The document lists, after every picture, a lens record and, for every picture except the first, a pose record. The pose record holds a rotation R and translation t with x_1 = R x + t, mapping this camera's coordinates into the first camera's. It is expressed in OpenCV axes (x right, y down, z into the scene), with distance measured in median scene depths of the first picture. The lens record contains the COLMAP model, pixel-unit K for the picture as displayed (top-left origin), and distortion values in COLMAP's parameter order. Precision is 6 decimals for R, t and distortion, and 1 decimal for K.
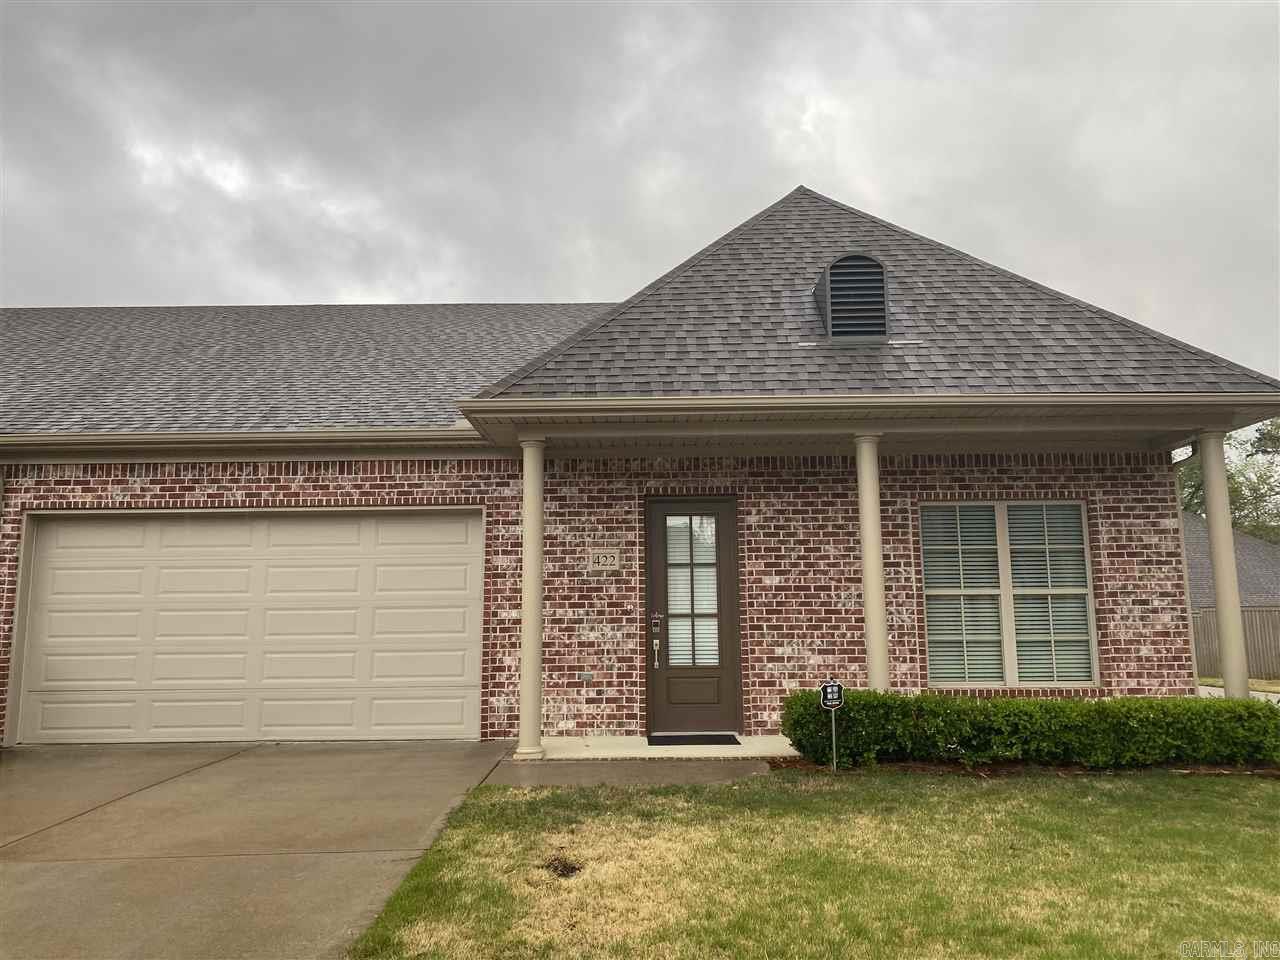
lens RADIAL K [[968.0, 0, 639.3], [0, 968.0, 472.8], [0, 0, 1]] dist [0.038709, -0.046764]
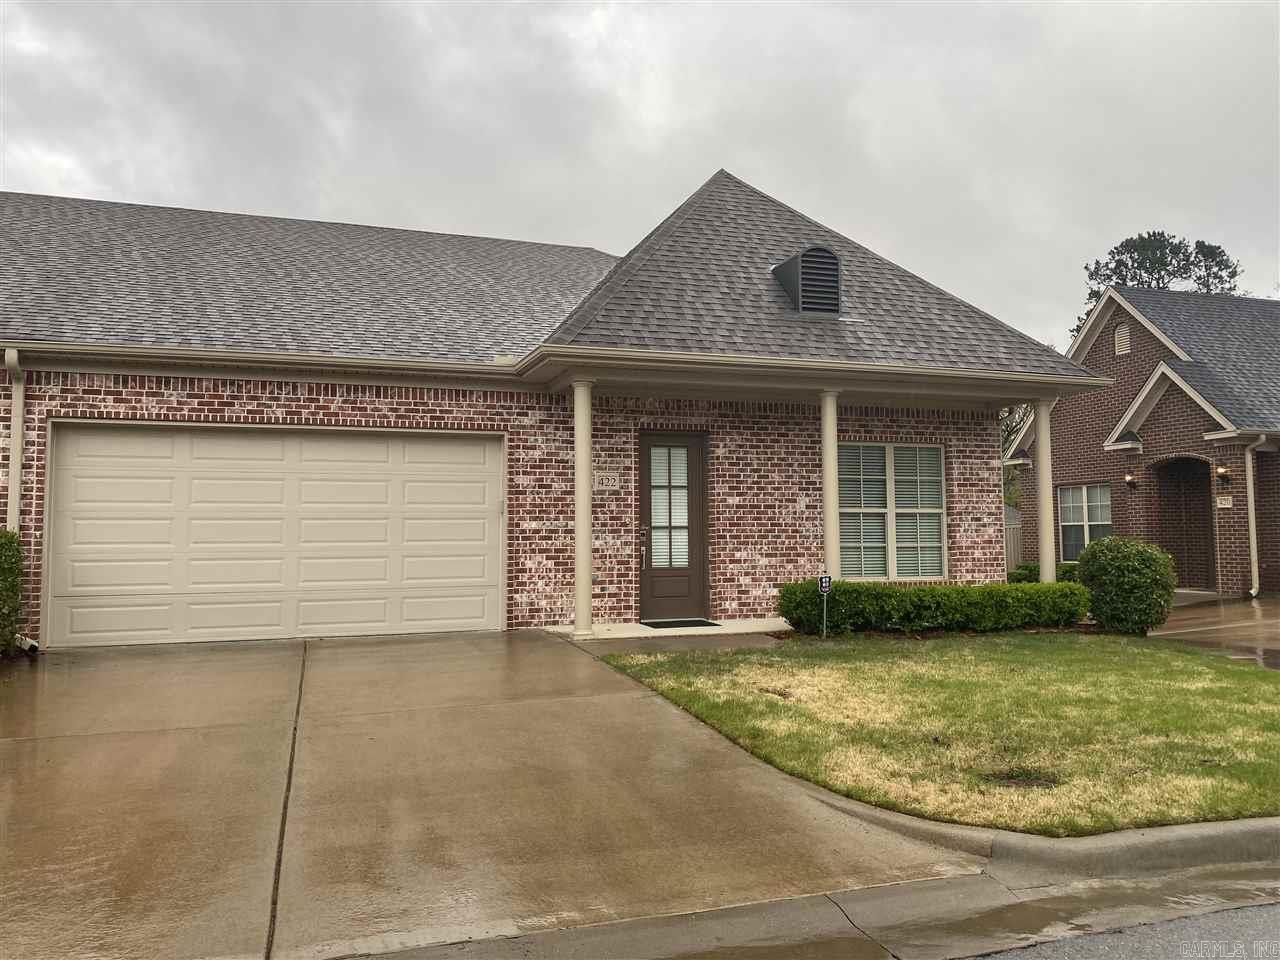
lens RADIAL K [[968.0, 0, 608.6], [0, 968.0, 482.7], [0, 0, 1]] dist [0.038709, -0.046764]
pose [[0.945184, 0.021693, 0.325818, -0.427682], [-0.051100, 0.995324, 0.081972, -0.006730], [-0.322516, -0.094128, 0.941872, -0.134559]]
